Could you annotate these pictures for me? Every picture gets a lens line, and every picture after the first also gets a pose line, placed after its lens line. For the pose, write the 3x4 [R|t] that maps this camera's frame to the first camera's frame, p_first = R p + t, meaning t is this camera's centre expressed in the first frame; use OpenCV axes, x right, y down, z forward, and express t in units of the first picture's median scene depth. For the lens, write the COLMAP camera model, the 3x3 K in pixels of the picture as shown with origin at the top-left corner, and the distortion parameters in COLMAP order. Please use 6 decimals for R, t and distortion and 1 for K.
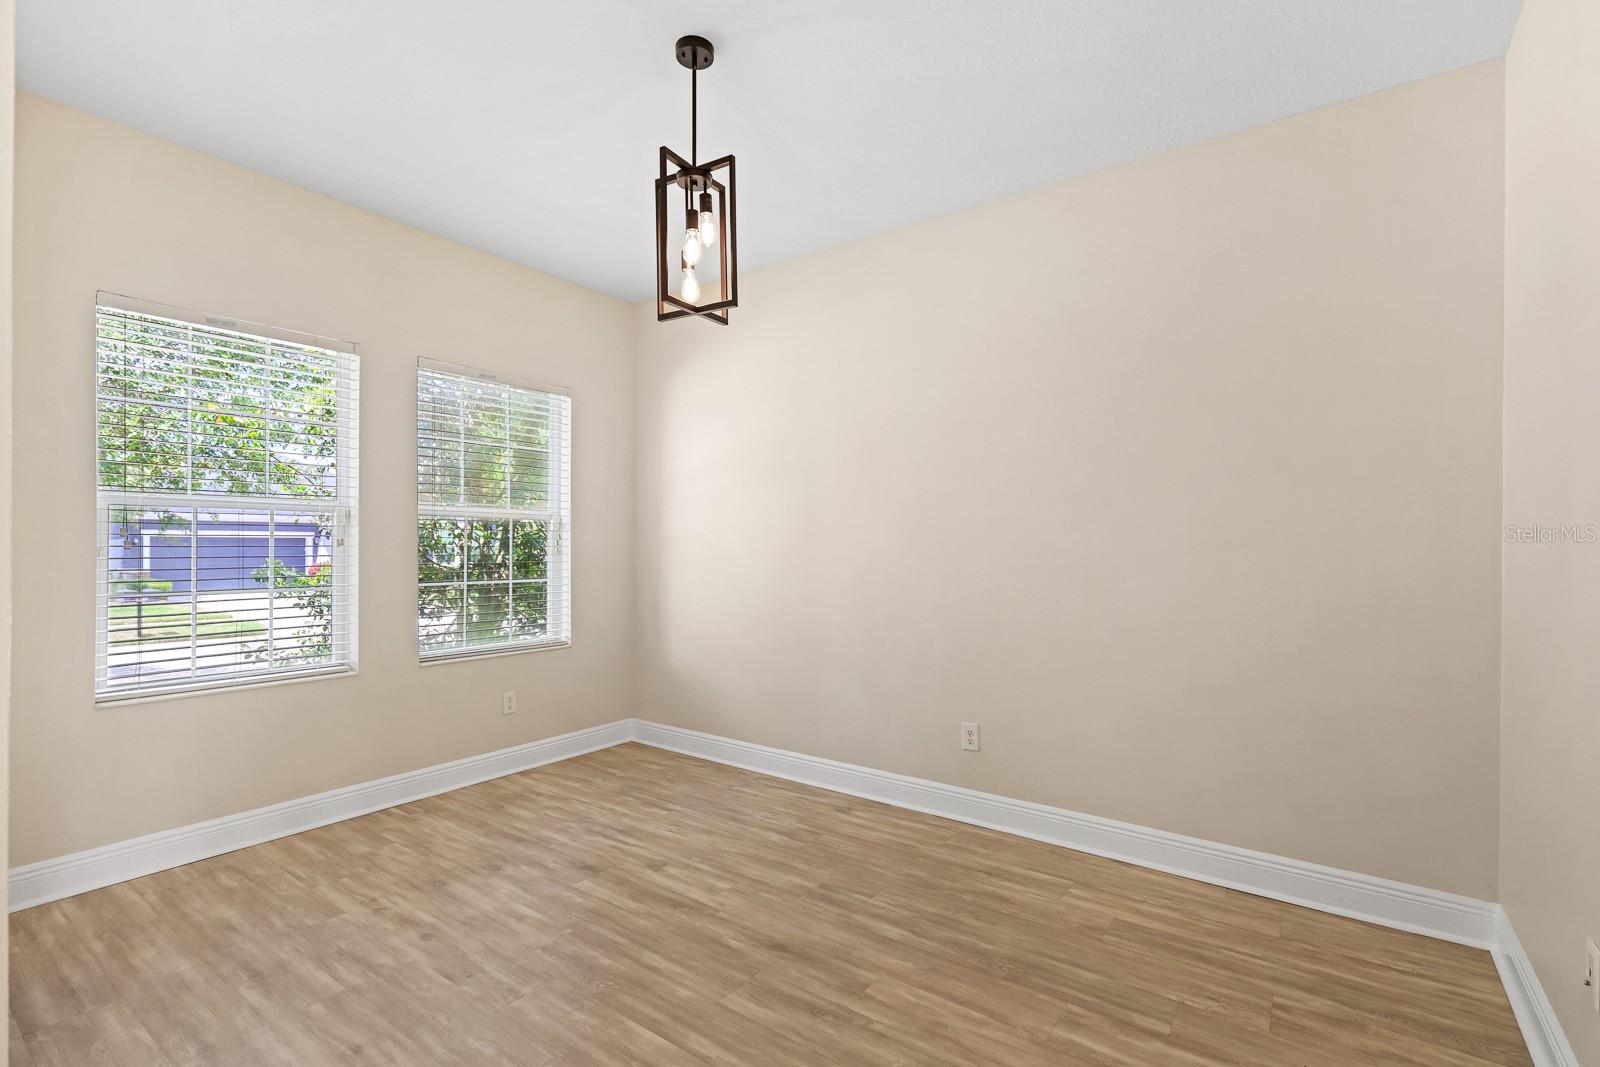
lens RADIAL K [[724.6, 0, 793.4], [0, 724.6, 539.7], [0, 0, 1]] dist [-0.002964, 0.000597]
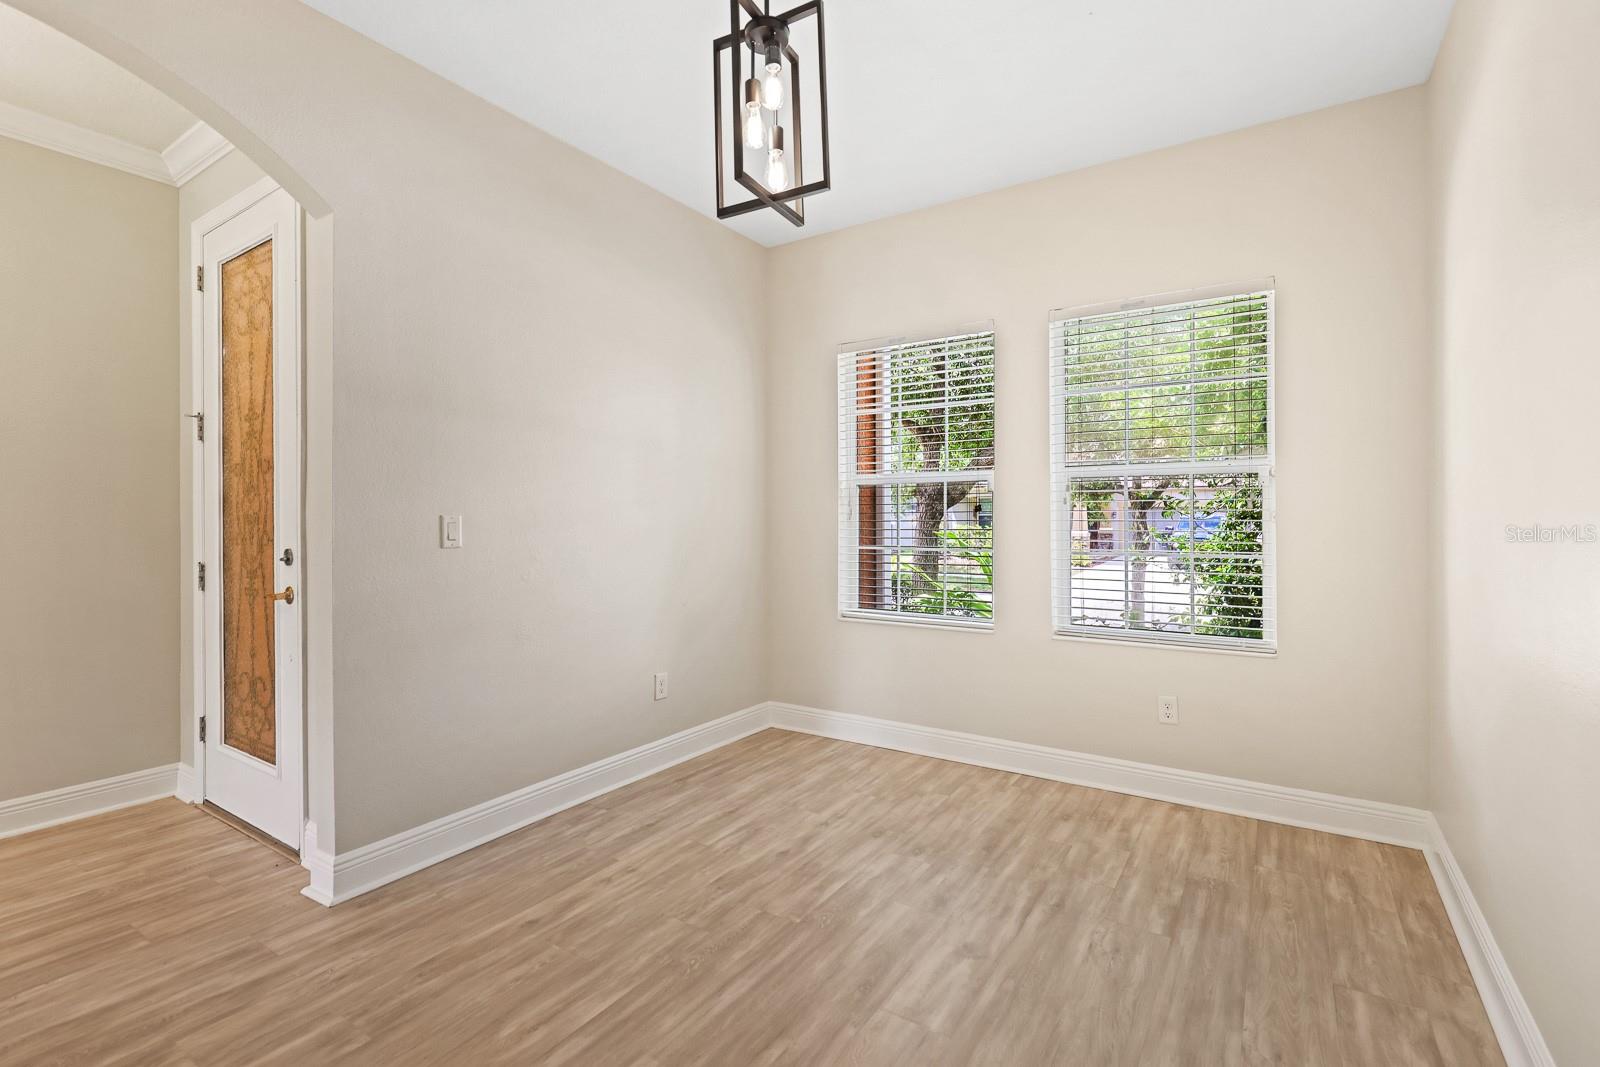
lens RADIAL K [[724.6, 0, 789.2], [0, 724.6, 533.0], [0, 0, 1]] dist [-0.002964, 0.000597]
pose [[0.063613, 0.020210, -0.997770, 0.454822], [0.008665, 0.999746, 0.020802, 0.022747], [0.997937, -0.009969, 0.063422, 0.715882]]
